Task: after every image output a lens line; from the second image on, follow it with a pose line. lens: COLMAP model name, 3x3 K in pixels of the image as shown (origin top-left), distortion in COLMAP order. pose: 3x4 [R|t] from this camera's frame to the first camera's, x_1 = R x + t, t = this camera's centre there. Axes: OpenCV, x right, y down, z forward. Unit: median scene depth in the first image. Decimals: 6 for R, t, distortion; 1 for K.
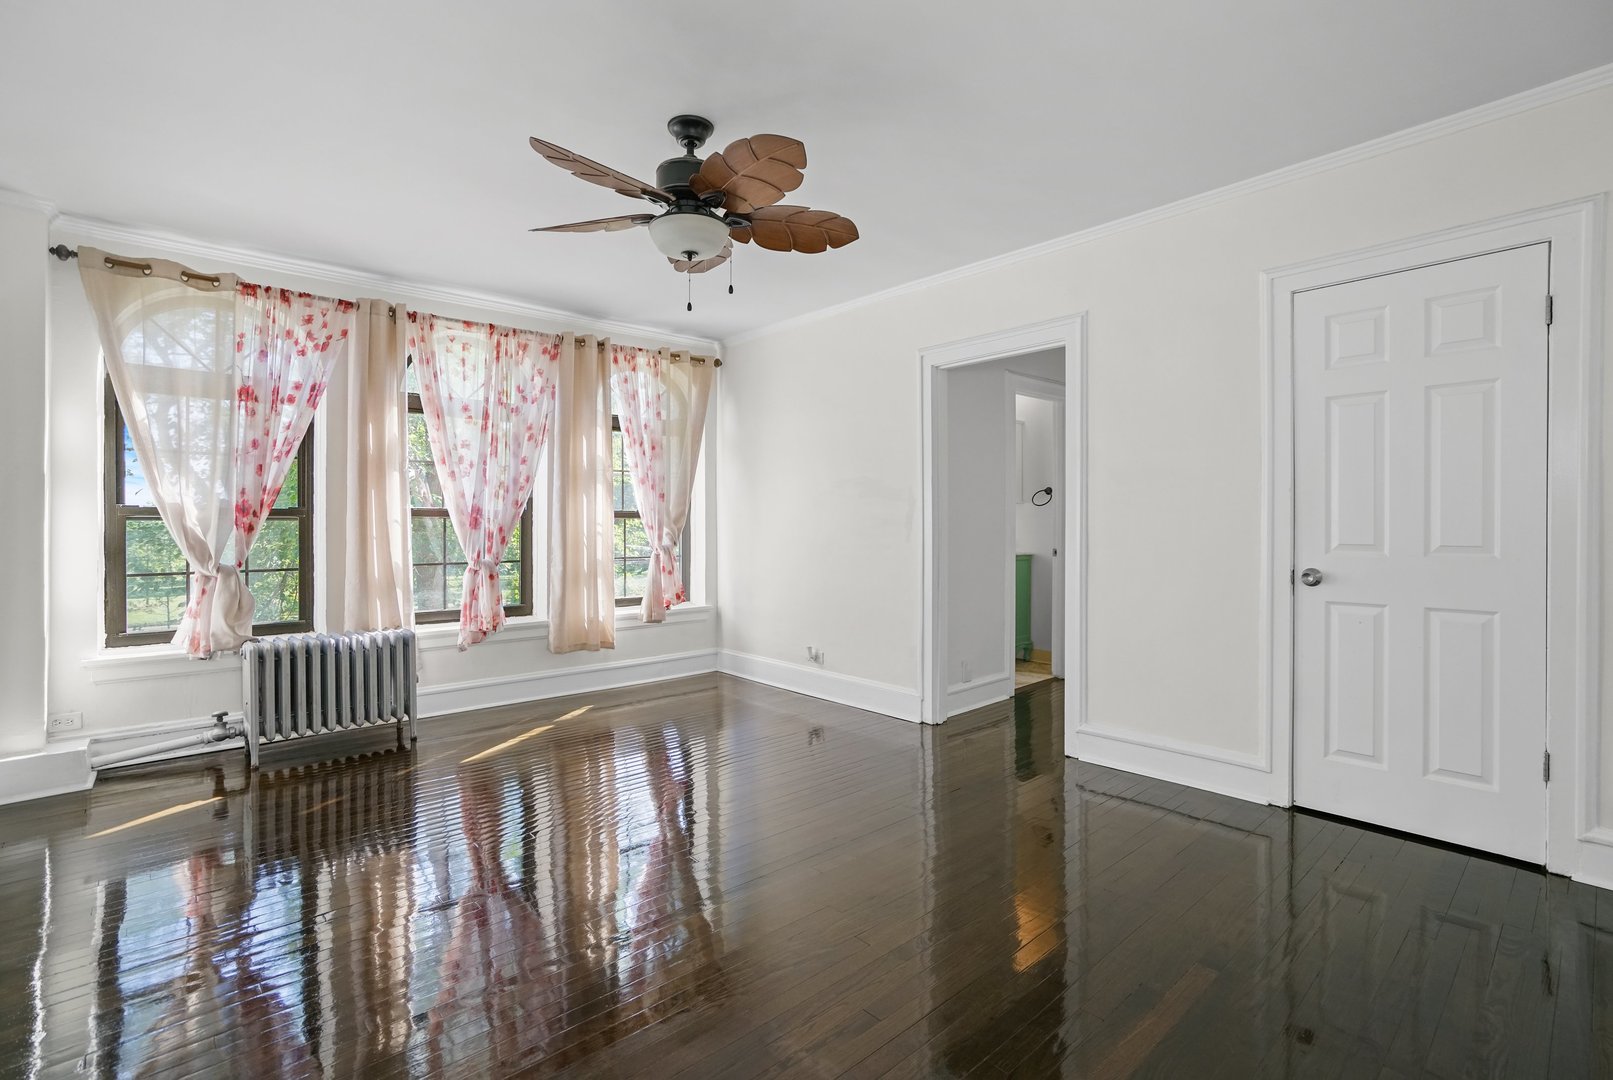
lens RADIAL K [[743.4, 0, 796.5], [0, 743.4, 533.0], [0, 0, 1]] dist [-0.008676, 0.003245]
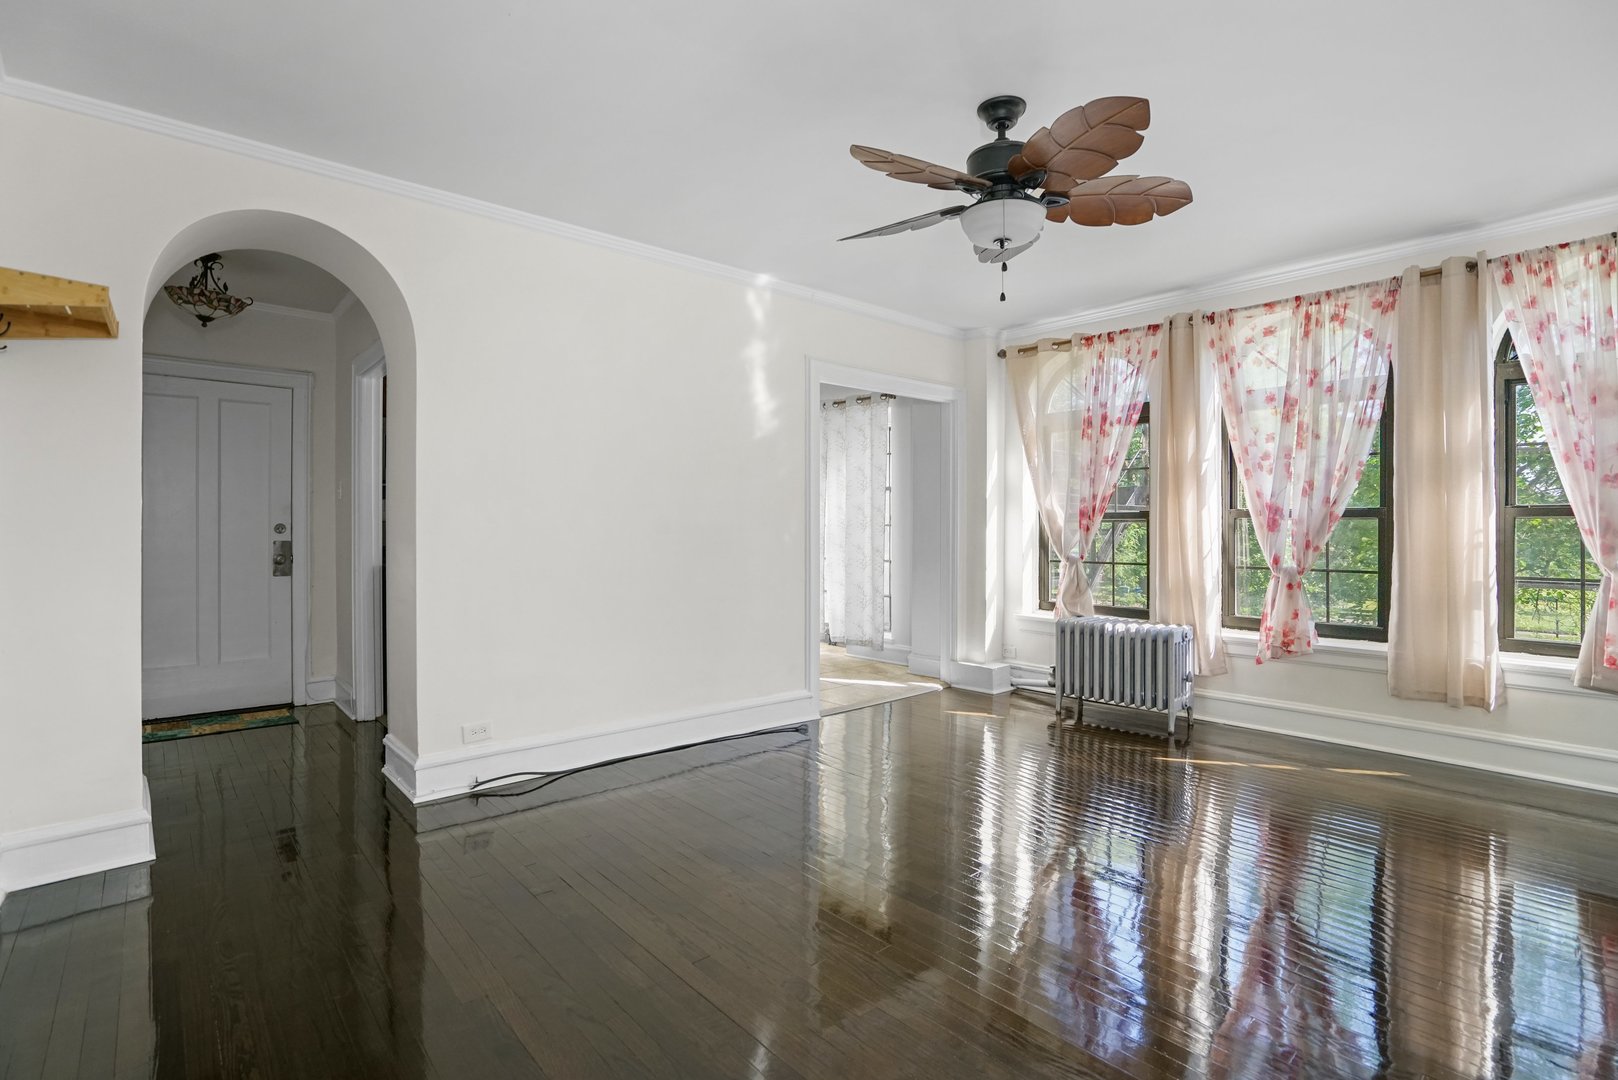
lens RADIAL K [[745.7, 0, 800.5], [0, 745.7, 530.3], [0, 0, 1]] dist [-0.008676, 0.003245]
pose [[0.040605, 0.007136, -0.999150, 0.443281], [-0.012970, 0.999894, 0.006614, -0.005021], [0.999091, 0.012691, 0.040694, 0.389931]]
